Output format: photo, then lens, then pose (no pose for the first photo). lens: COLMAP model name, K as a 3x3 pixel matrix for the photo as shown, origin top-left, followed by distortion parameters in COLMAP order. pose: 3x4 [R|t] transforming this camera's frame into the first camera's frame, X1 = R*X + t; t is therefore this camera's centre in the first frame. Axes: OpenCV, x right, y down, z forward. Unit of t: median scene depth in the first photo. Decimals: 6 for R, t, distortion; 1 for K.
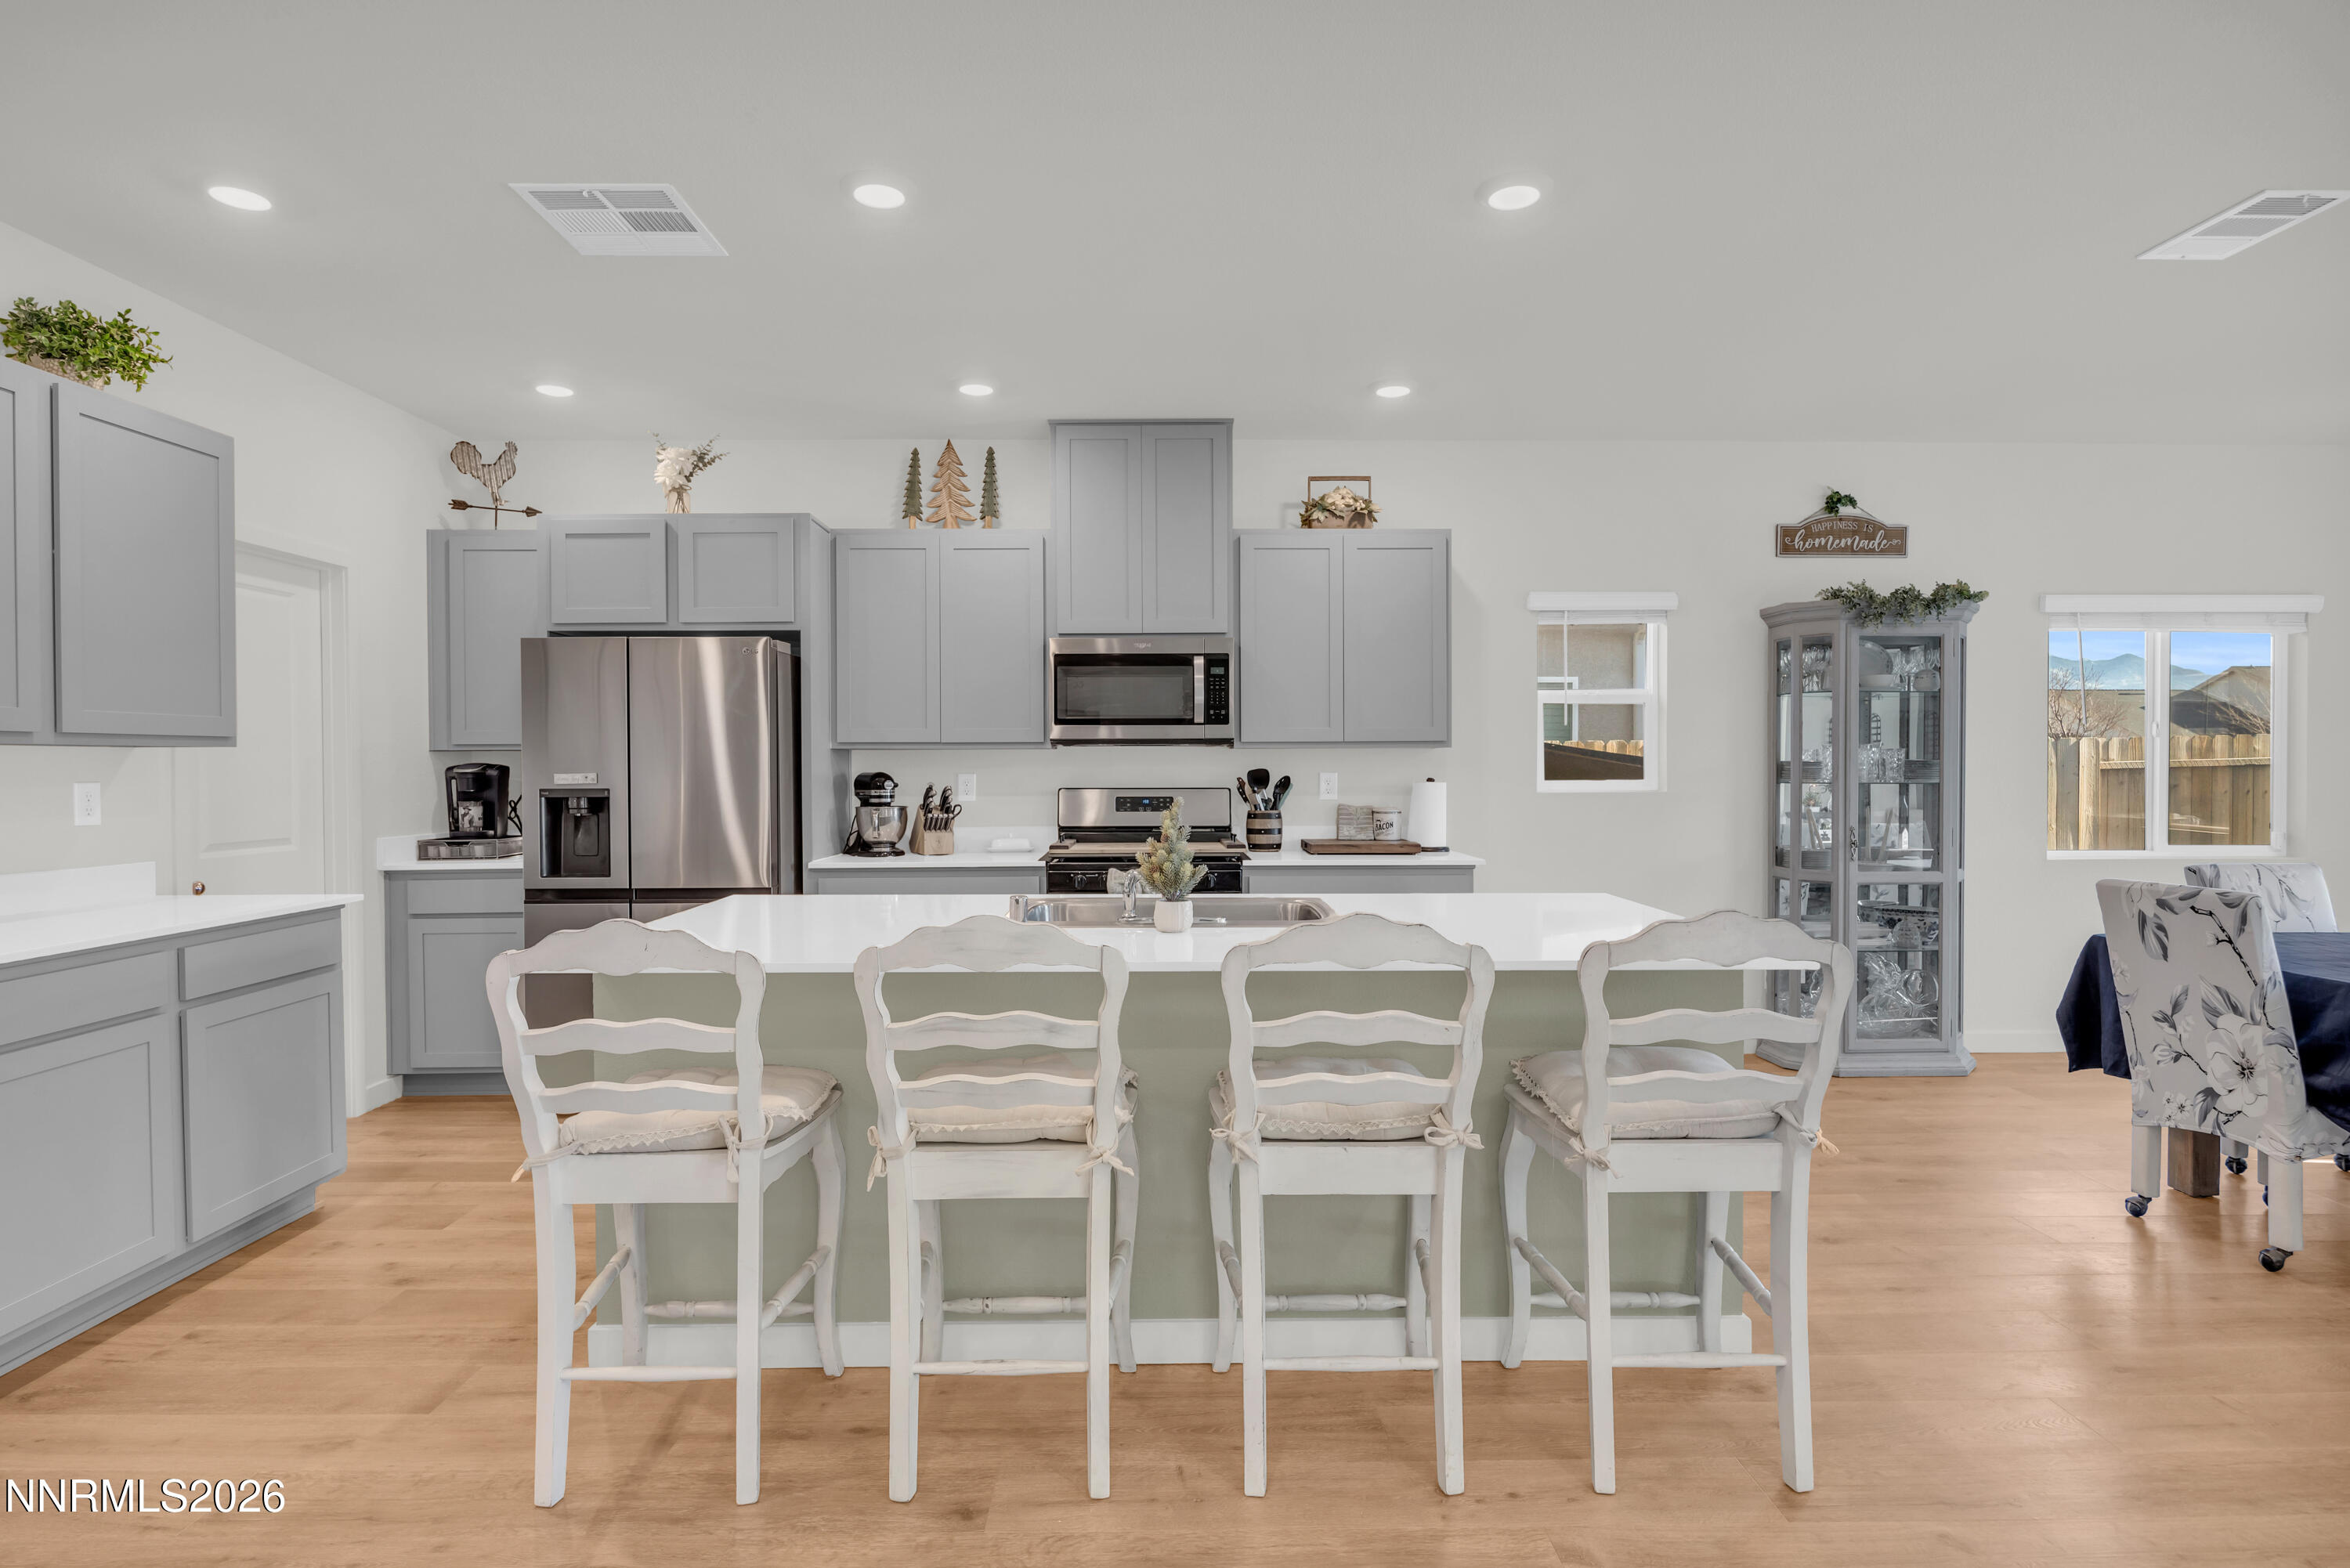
lens RADIAL K [[1146.3, 0, 1171.0], [0, 1146.3, 782.2], [0, 0, 1]] dist [-0.042442, 0.030156]
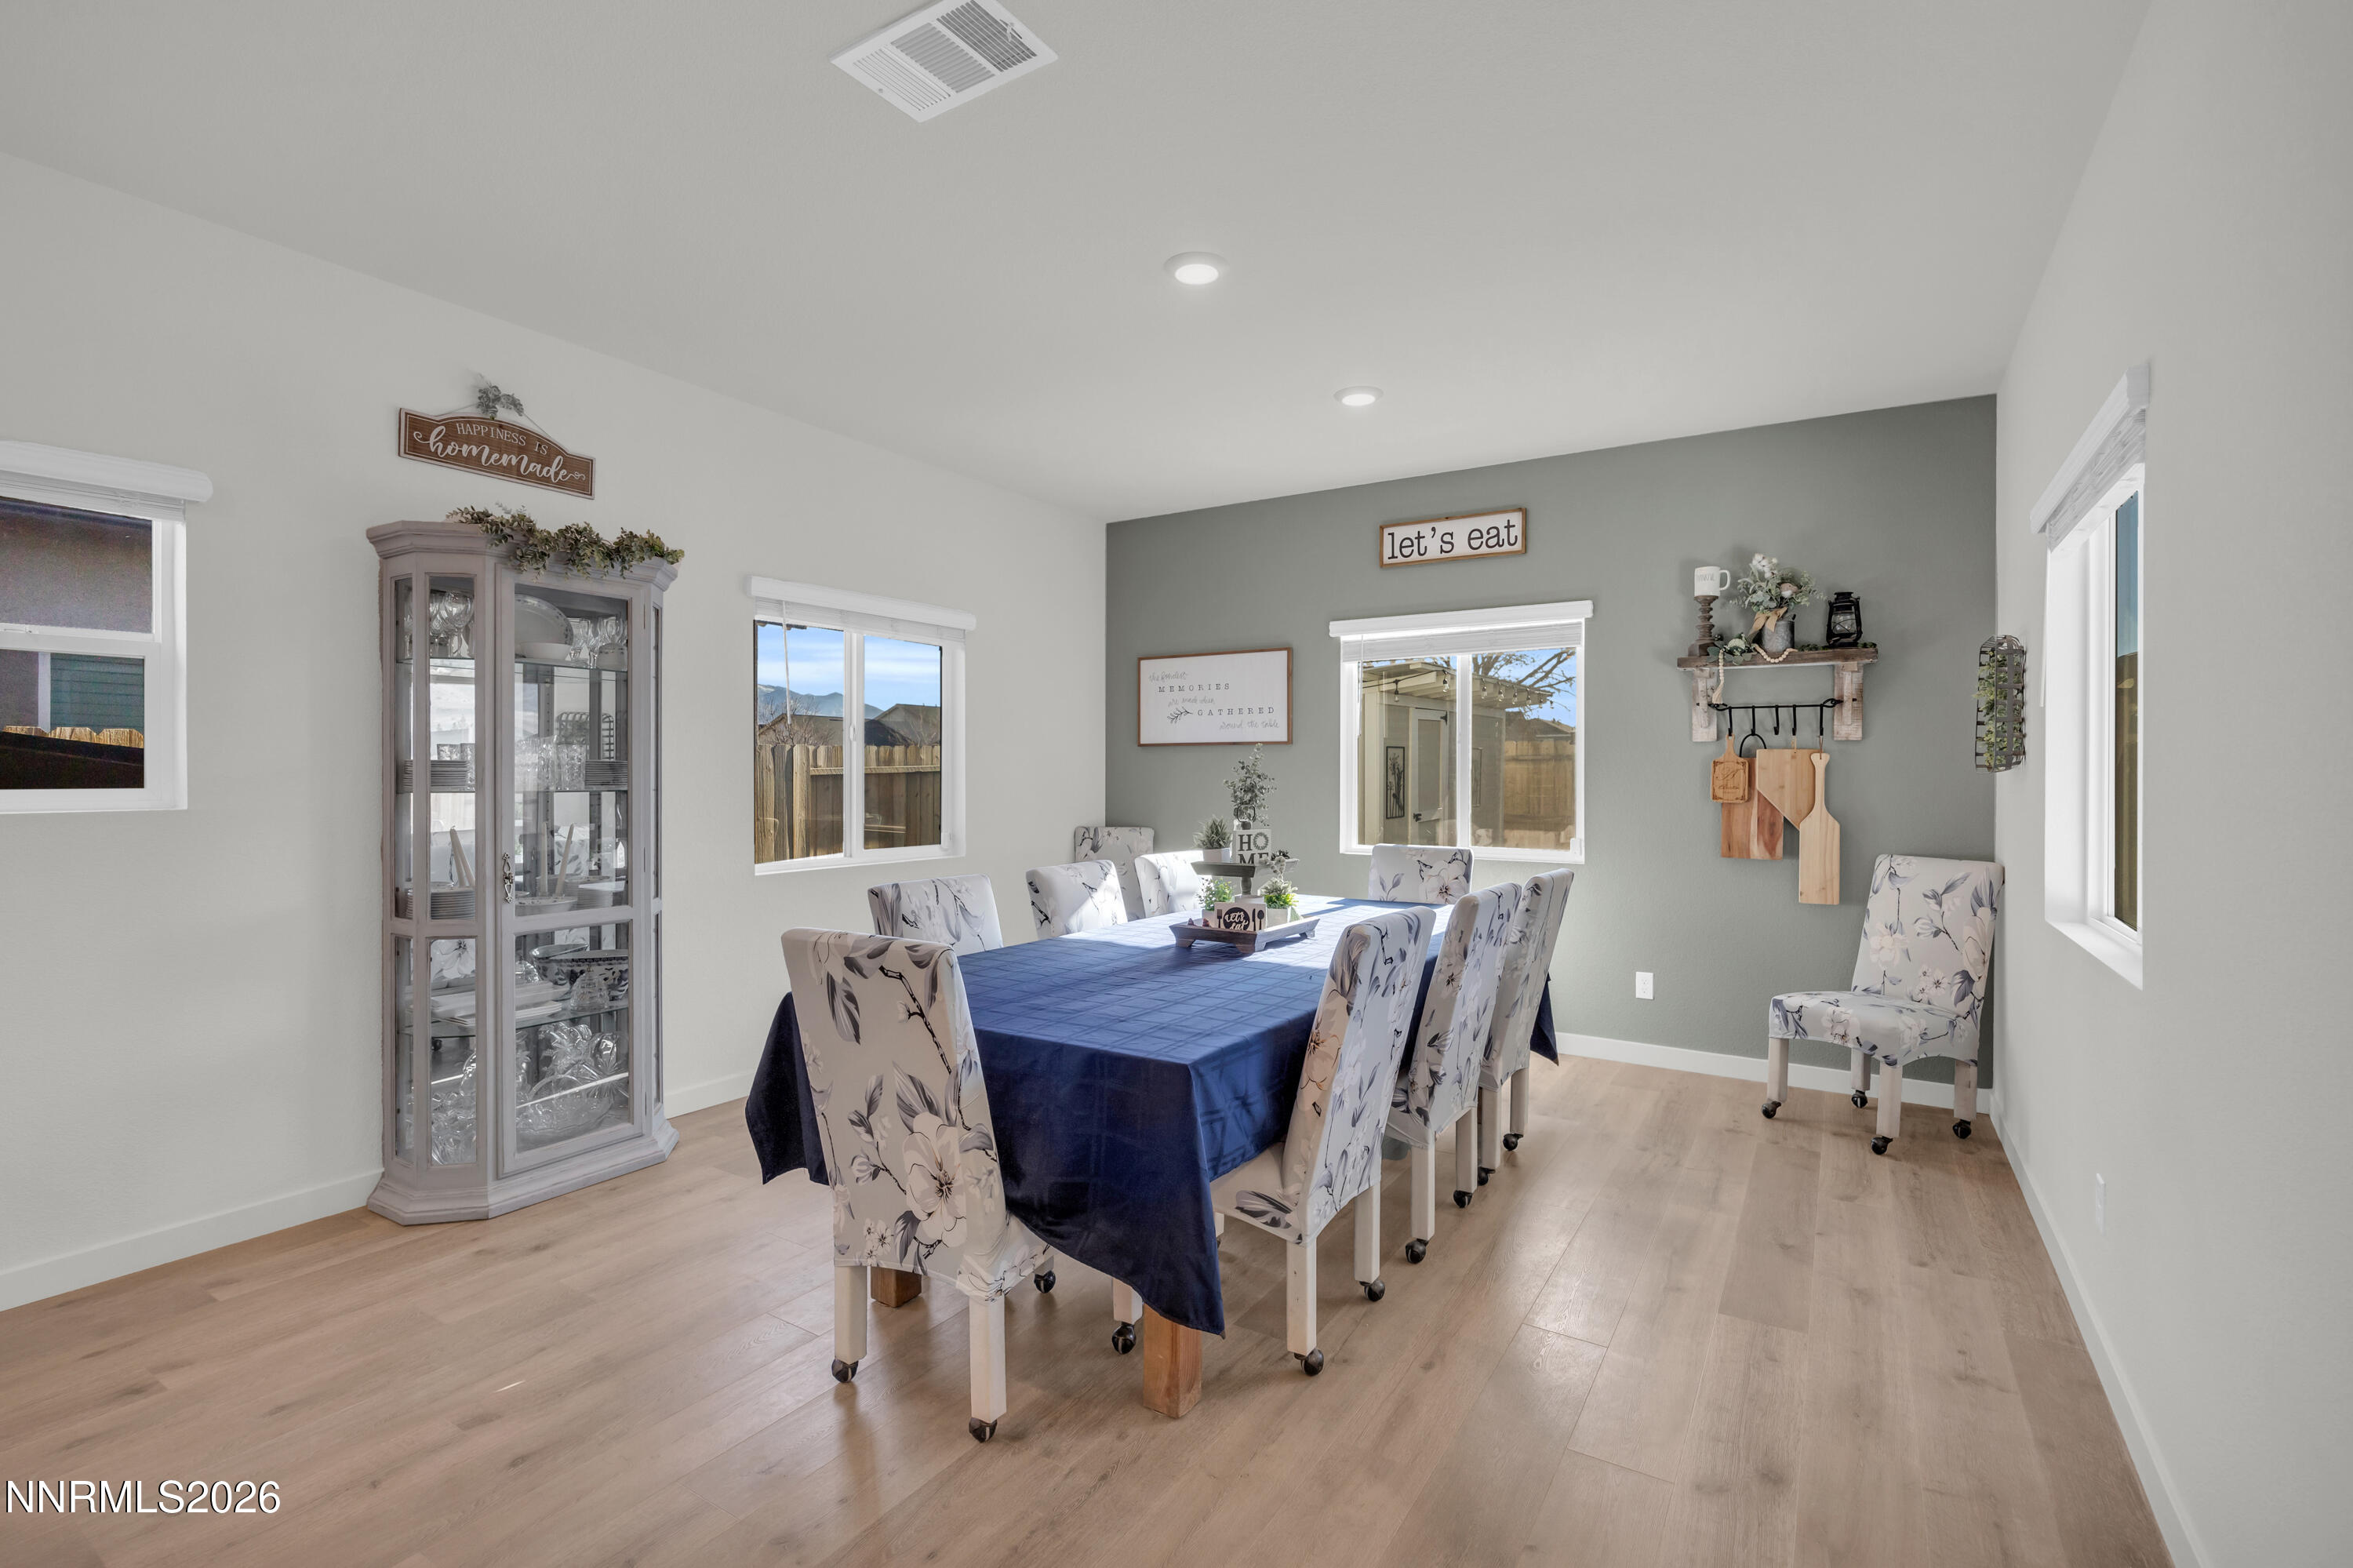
lens RADIAL K [[1057.8, 0, 1171.3], [0, 1057.8, 781.2], [0, 0, 1]] dist [-0.001689, 0.000061]
pose [[0.535616, -0.001765, 0.844460, 0.259804], [0.009951, 0.999942, -0.004222, 0.001180], [-0.844403, 0.010665, 0.535603, 0.290597]]
